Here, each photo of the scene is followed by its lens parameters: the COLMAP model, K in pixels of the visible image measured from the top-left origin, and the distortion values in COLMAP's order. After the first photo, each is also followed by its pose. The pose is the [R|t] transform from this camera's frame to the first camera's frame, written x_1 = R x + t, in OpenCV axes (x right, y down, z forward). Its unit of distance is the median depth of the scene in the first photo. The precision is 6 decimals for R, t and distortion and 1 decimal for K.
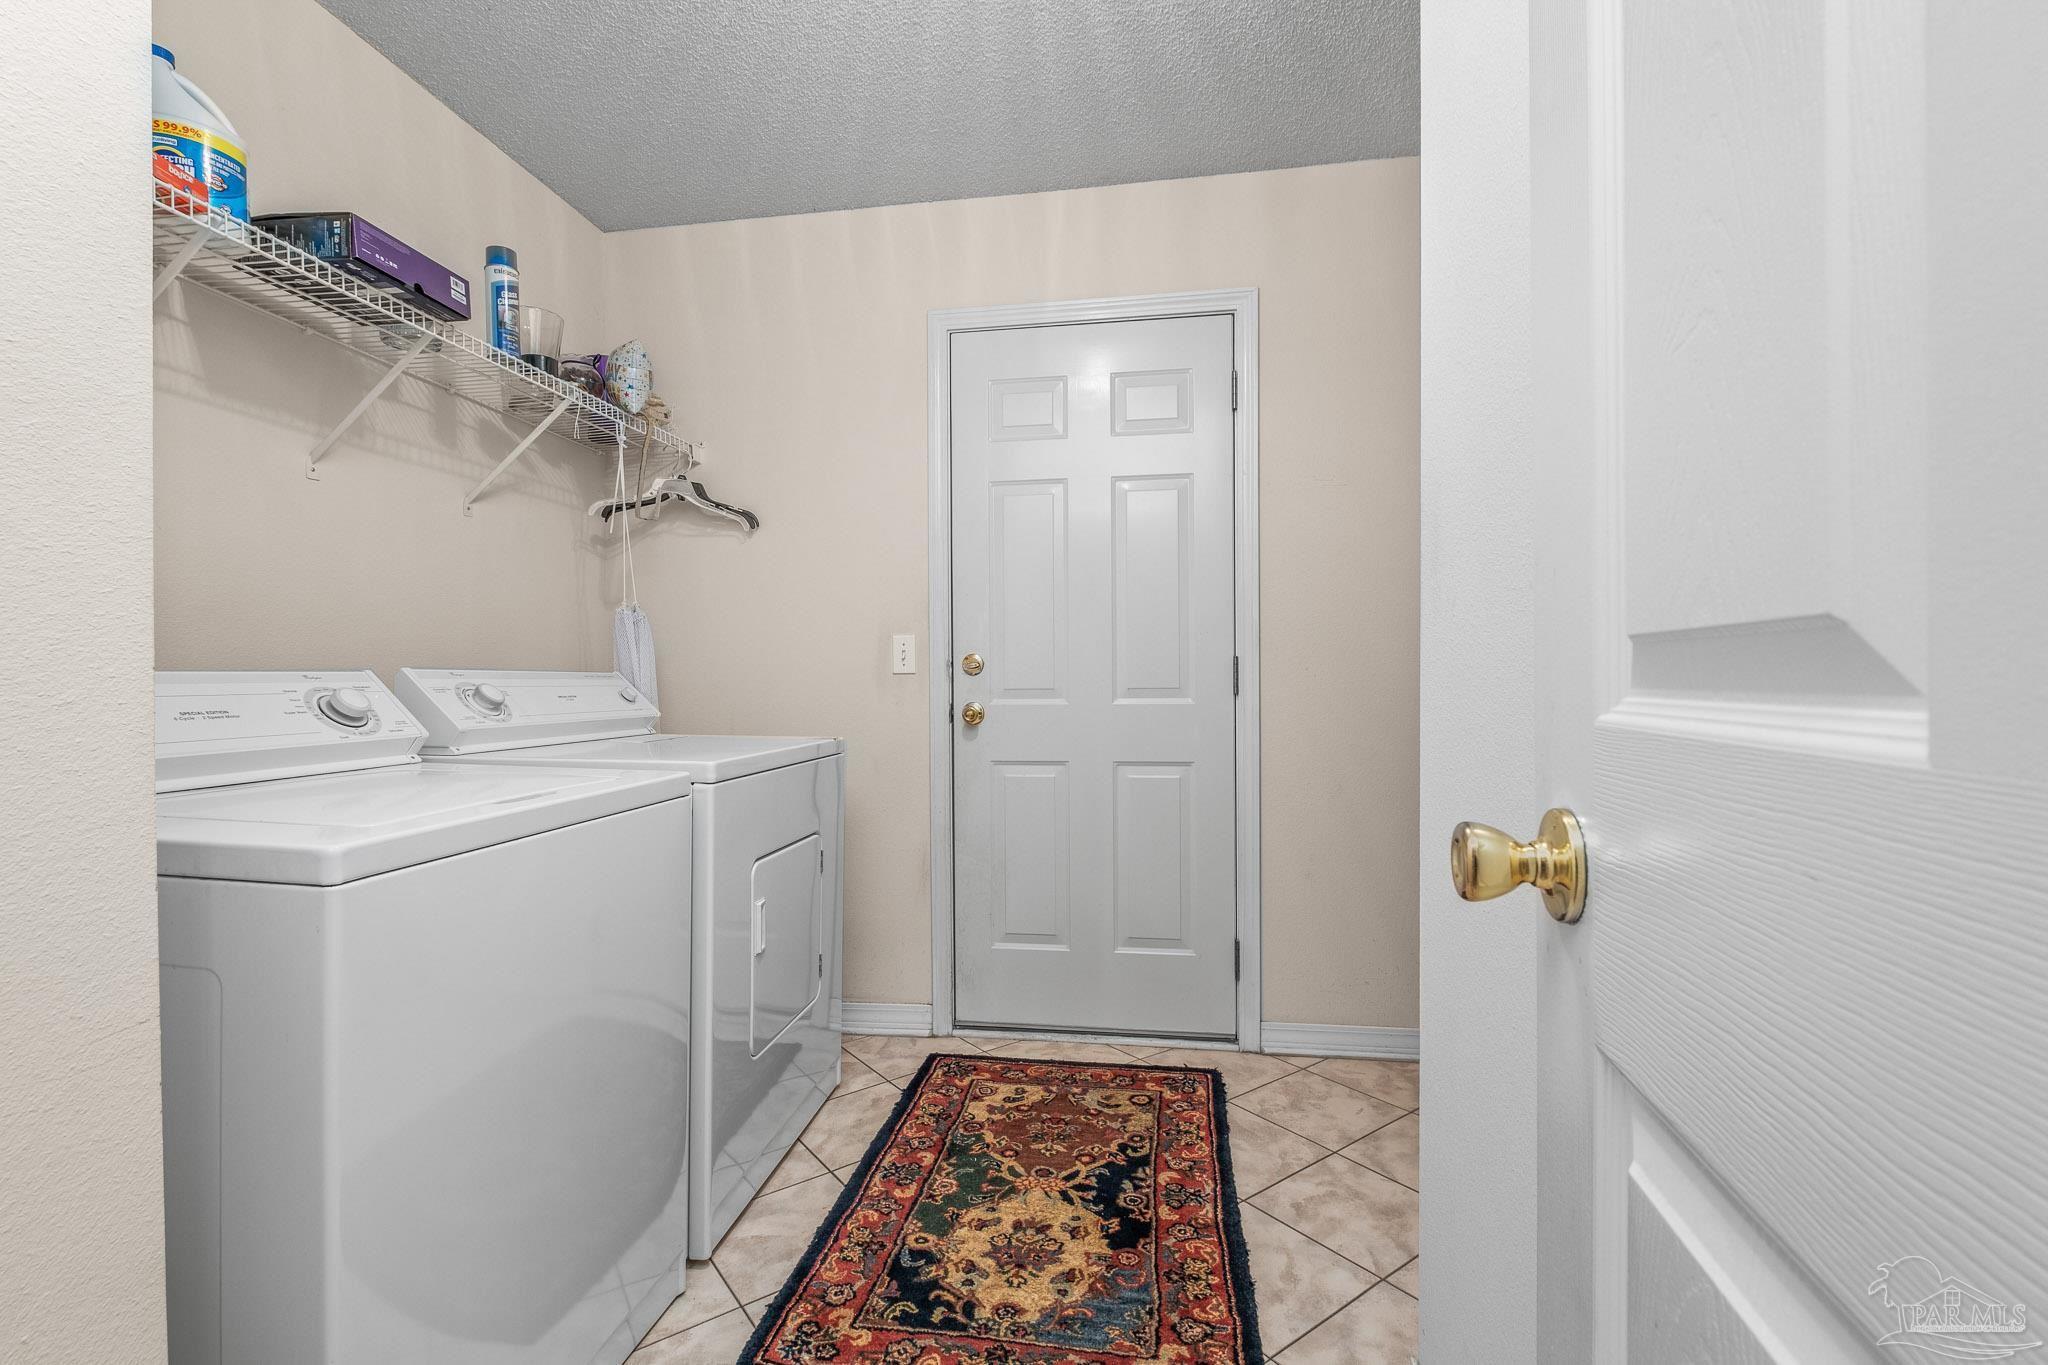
lens RADIAL K [[903.7, 0, 1024.9], [0, 903.7, 677.0], [0, 0, 1]] dist [0.002131, -0.004764]
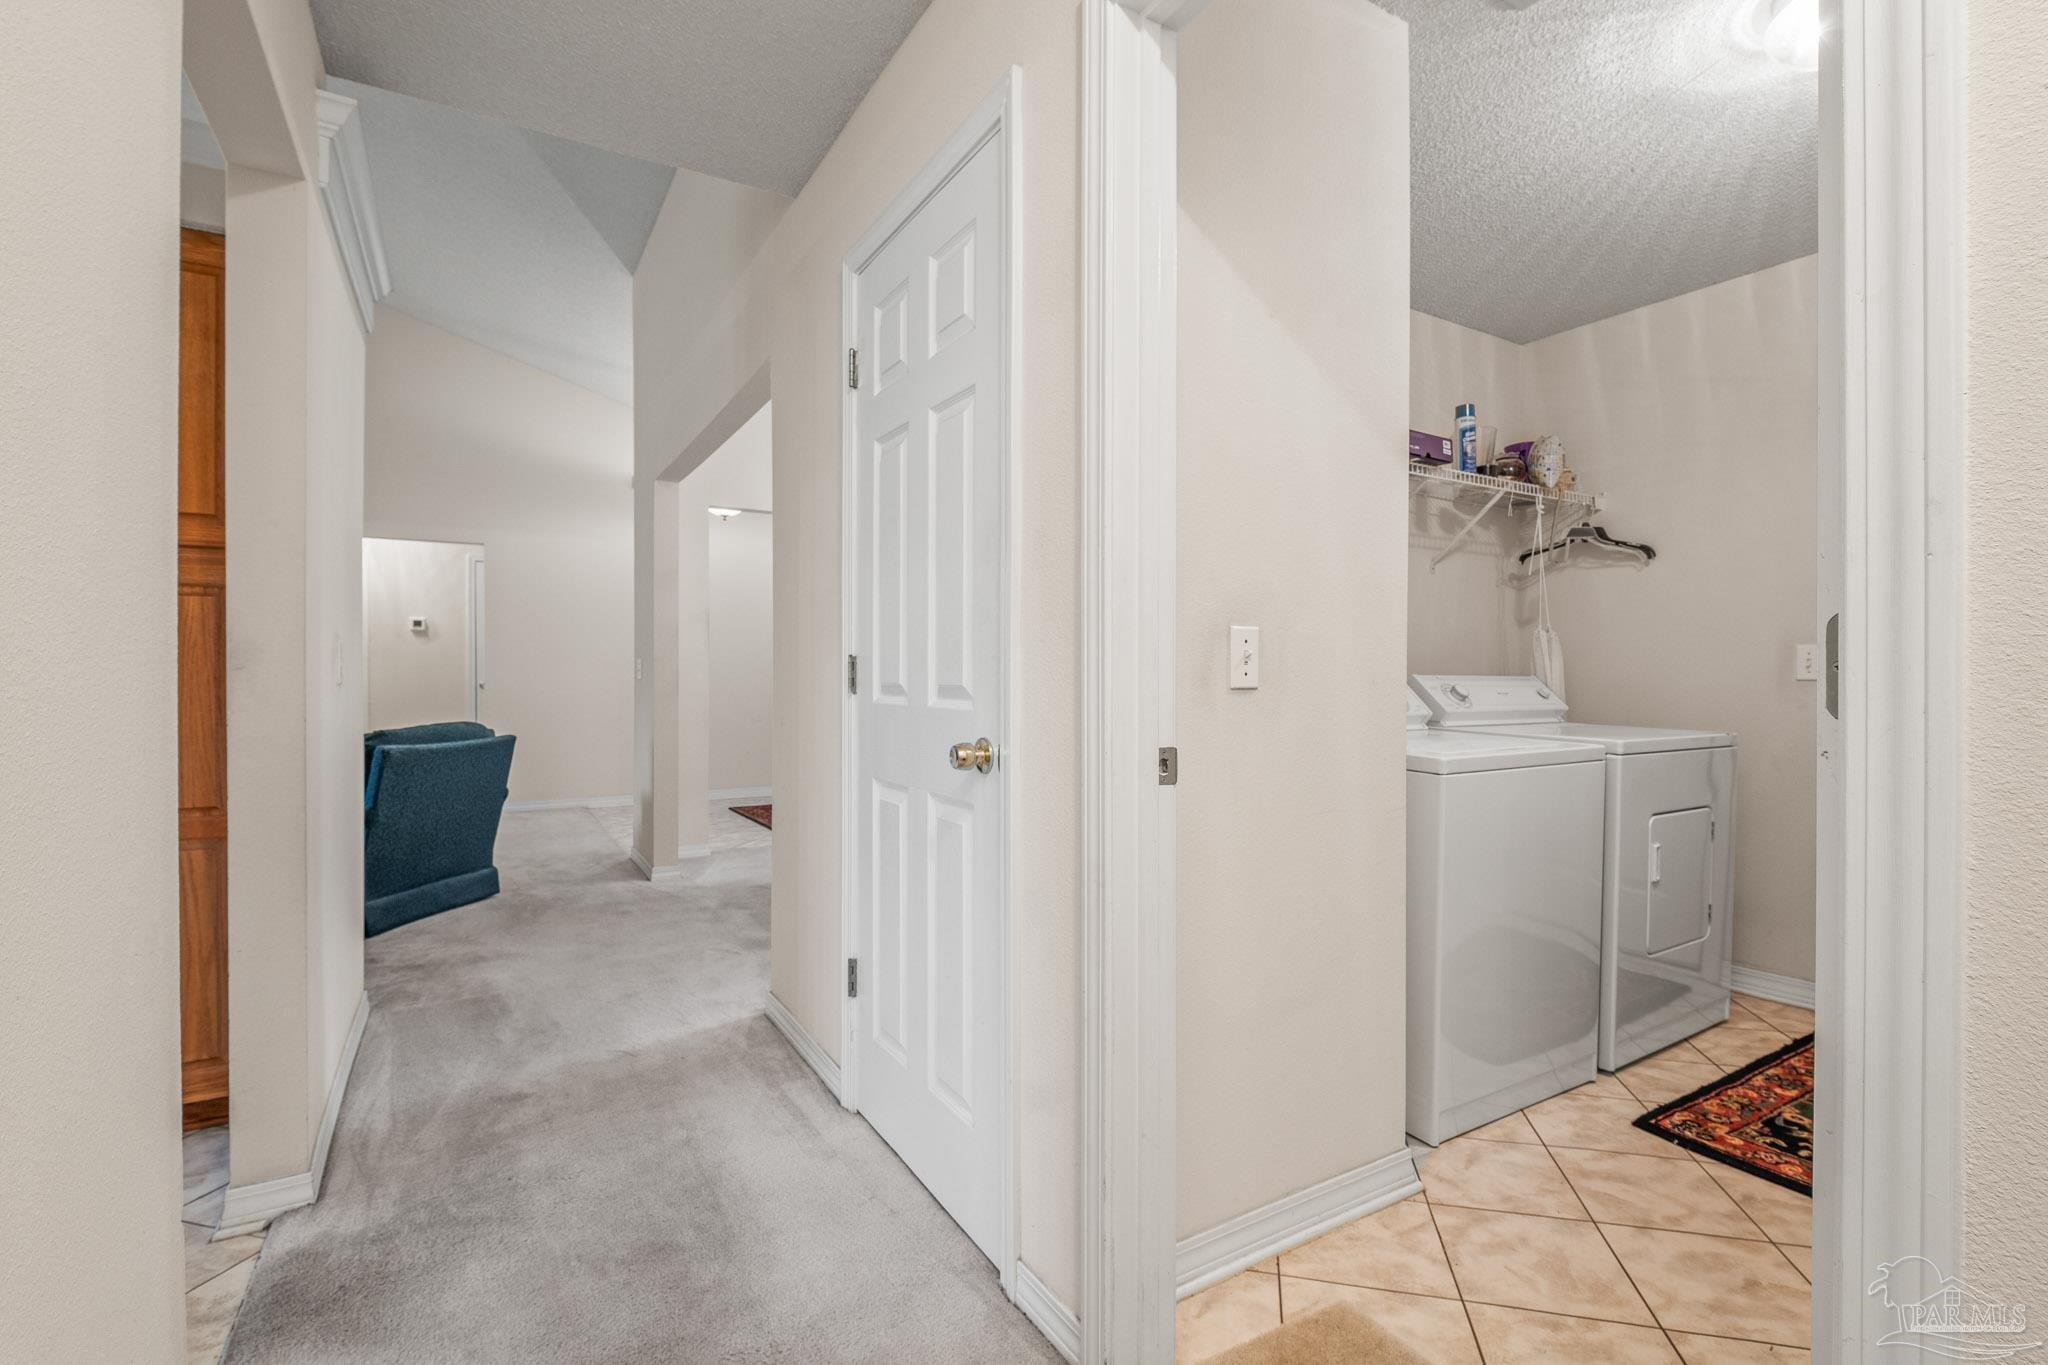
lens RADIAL K [[903.7, 0, 1015.7], [0, 903.7, 672.0], [0, 0, 1]] dist [0.002131, -0.004764]
pose [[0.627189, 0.010912, -0.778791, 0.146532], [-0.009388, 0.999935, 0.006450, -0.015678], [0.778811, 0.003266, 0.627251, -0.554517]]
